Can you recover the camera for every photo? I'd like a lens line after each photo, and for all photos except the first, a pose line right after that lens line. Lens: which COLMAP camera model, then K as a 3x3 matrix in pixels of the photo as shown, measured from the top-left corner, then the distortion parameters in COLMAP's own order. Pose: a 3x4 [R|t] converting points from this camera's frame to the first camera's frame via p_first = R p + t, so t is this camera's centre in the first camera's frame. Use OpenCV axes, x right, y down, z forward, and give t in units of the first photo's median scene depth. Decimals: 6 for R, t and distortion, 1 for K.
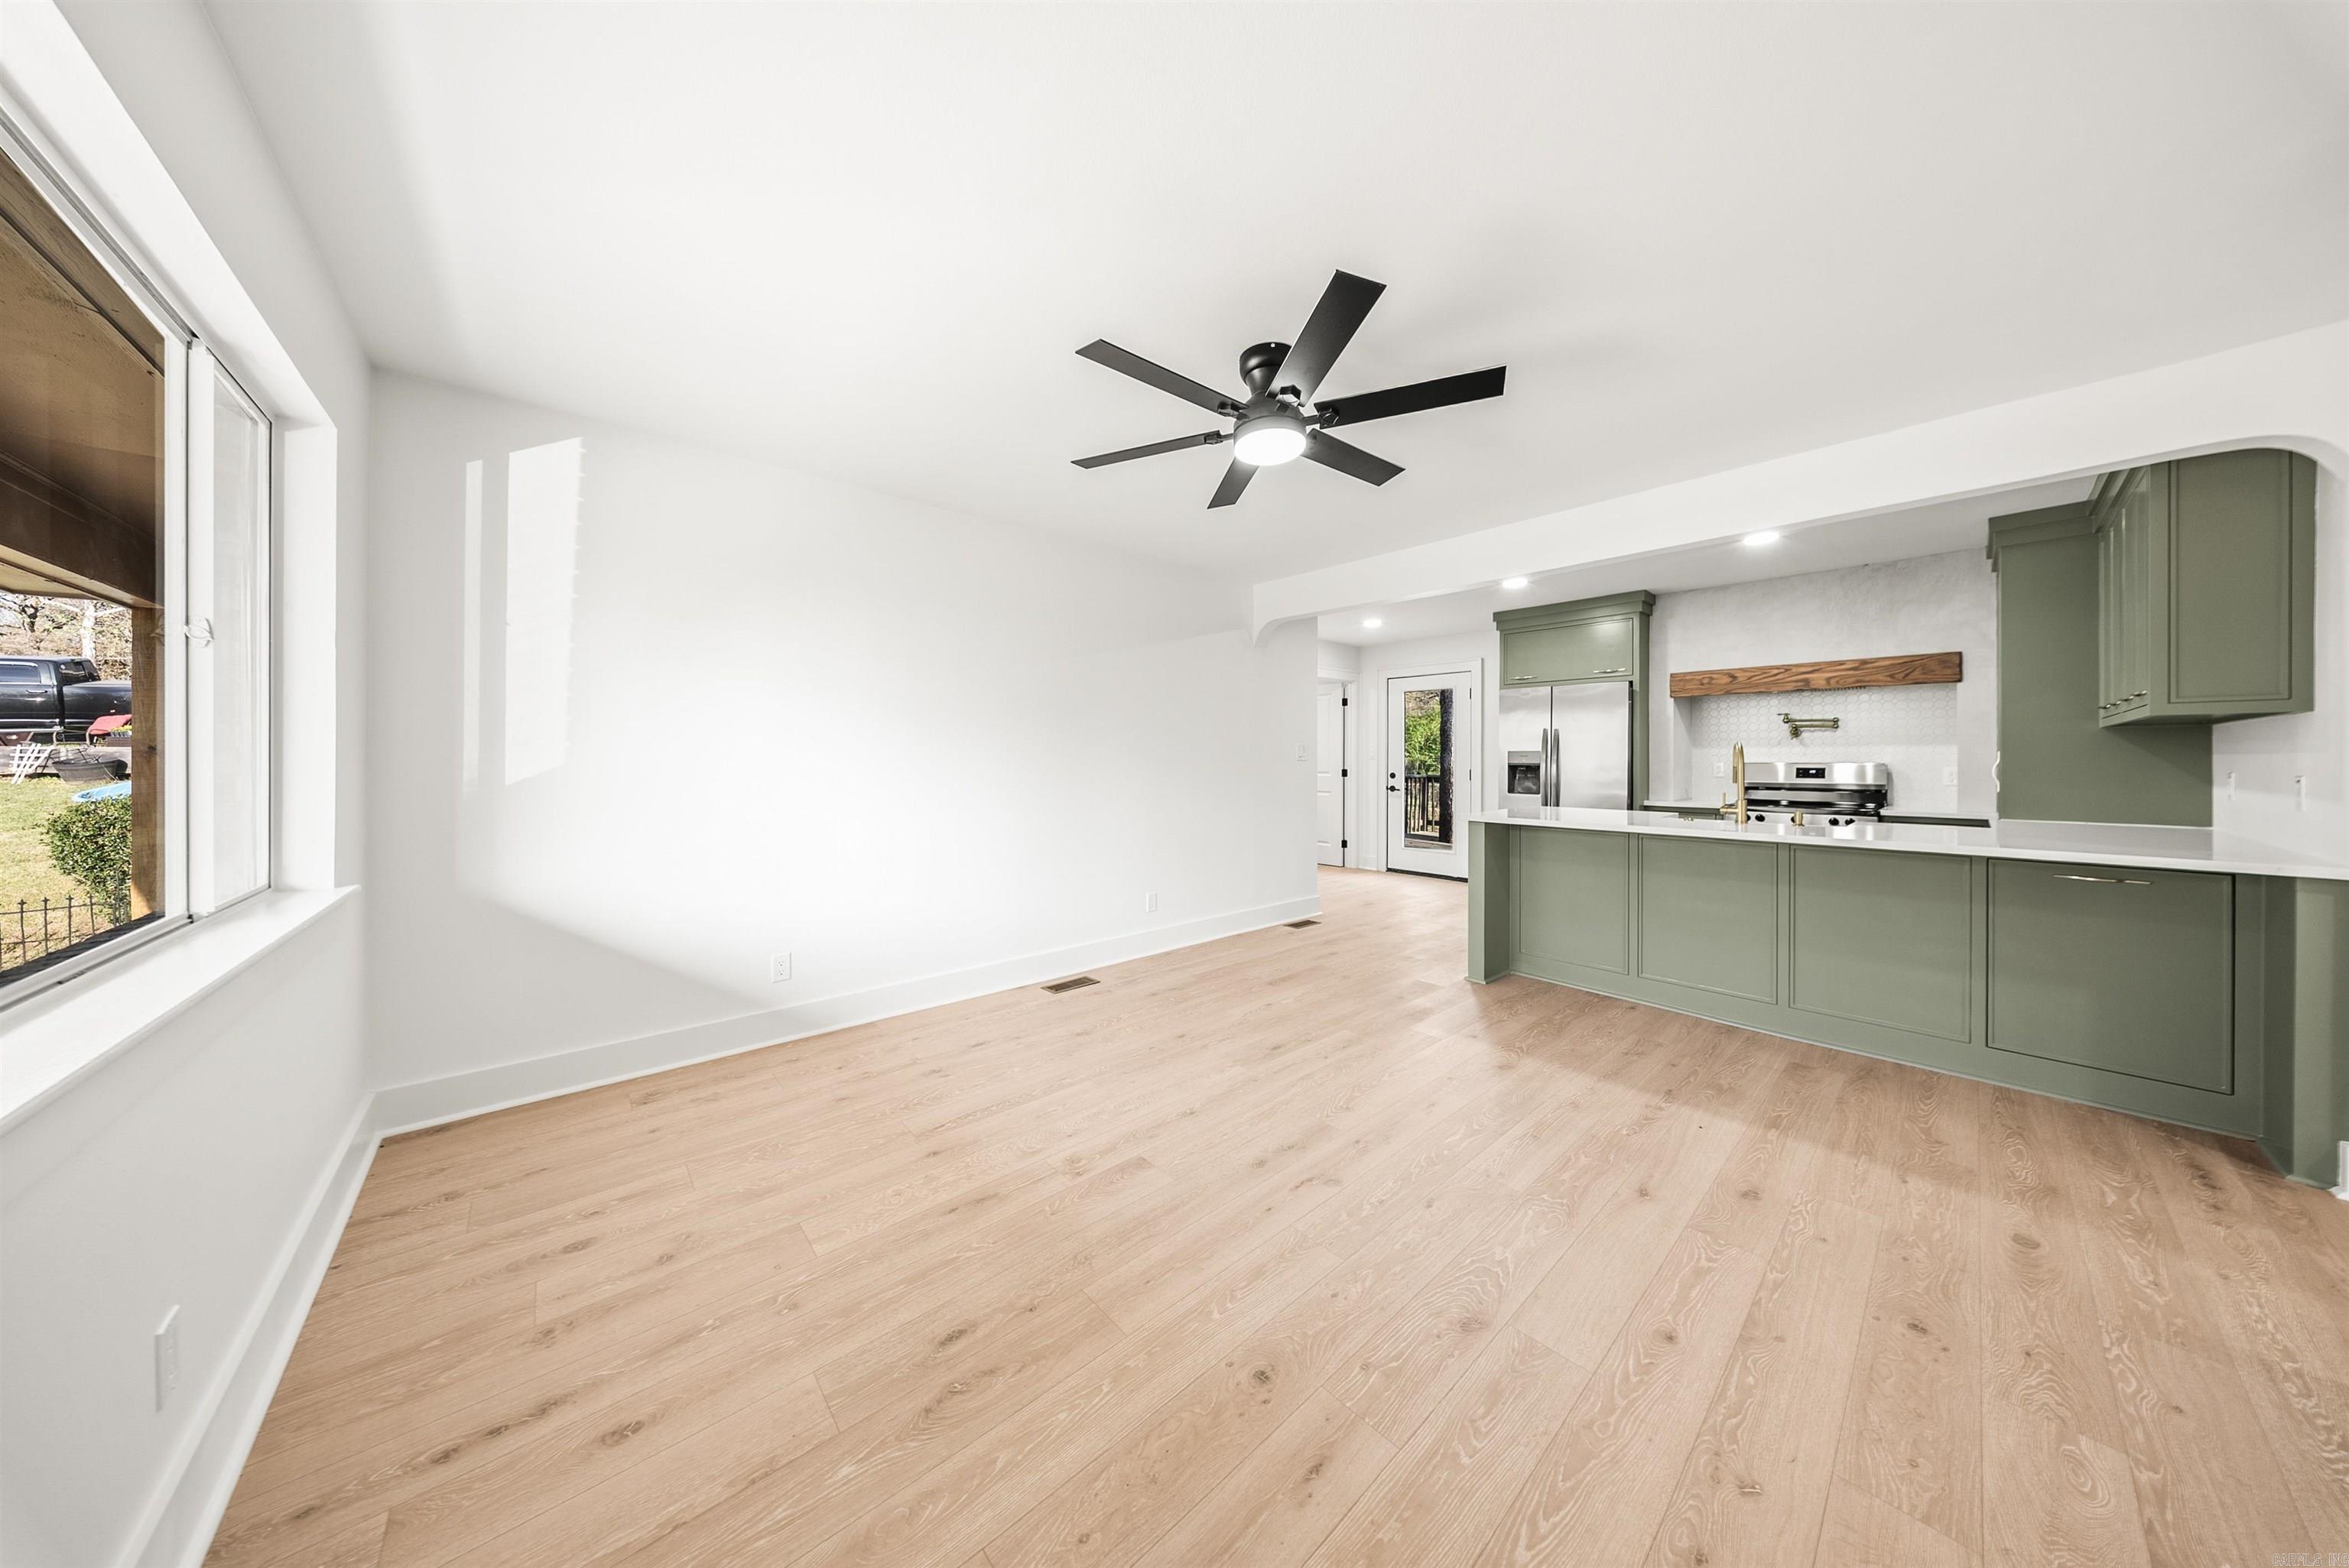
lens RADIAL K [[710.8, 0, 1181.6], [0, 710.8, 760.6], [0, 0, 1]] dist [0.000000, -0.000074]
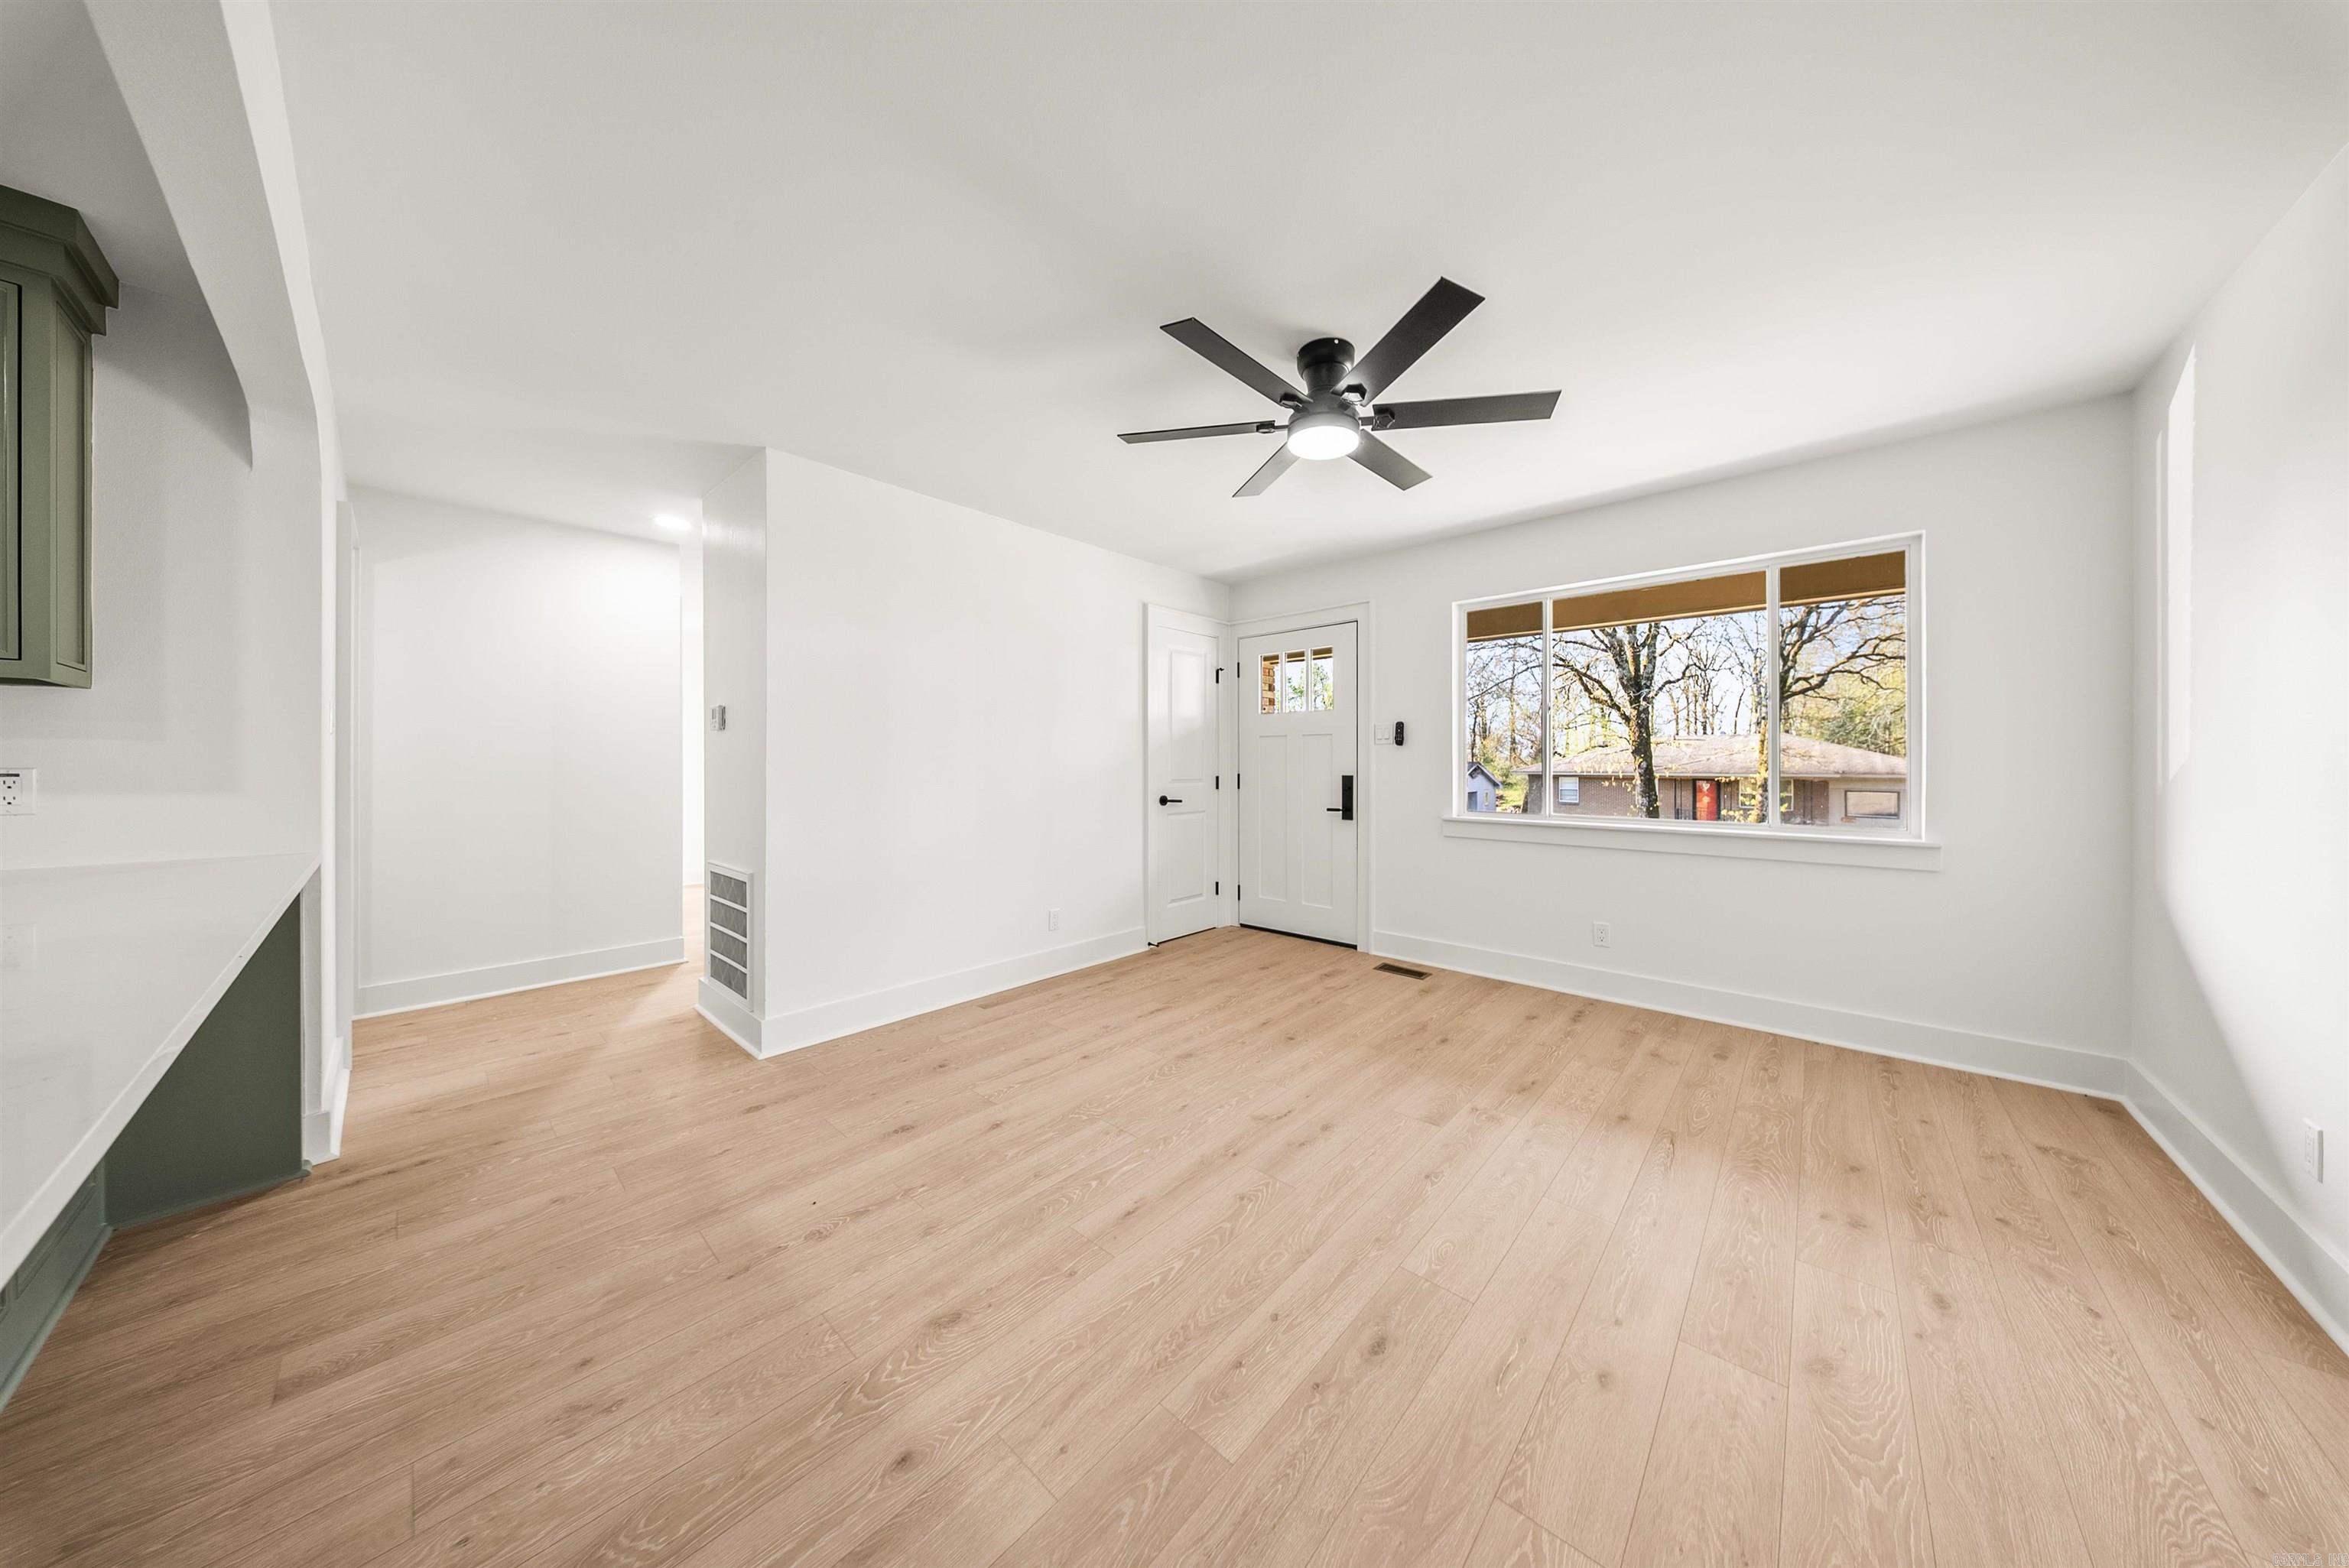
lens RADIAL K [[710.8, 0, 1181.6], [0, 710.8, 760.6], [0, 0, 1]] dist [0.000000, -0.000074]
pose [[-0.994430, -0.000928, -0.105396, 0.454176], [-0.001045, 0.999999, 0.001060, 0.011565], [0.105395, 0.001165, -0.994430, 2.102198]]
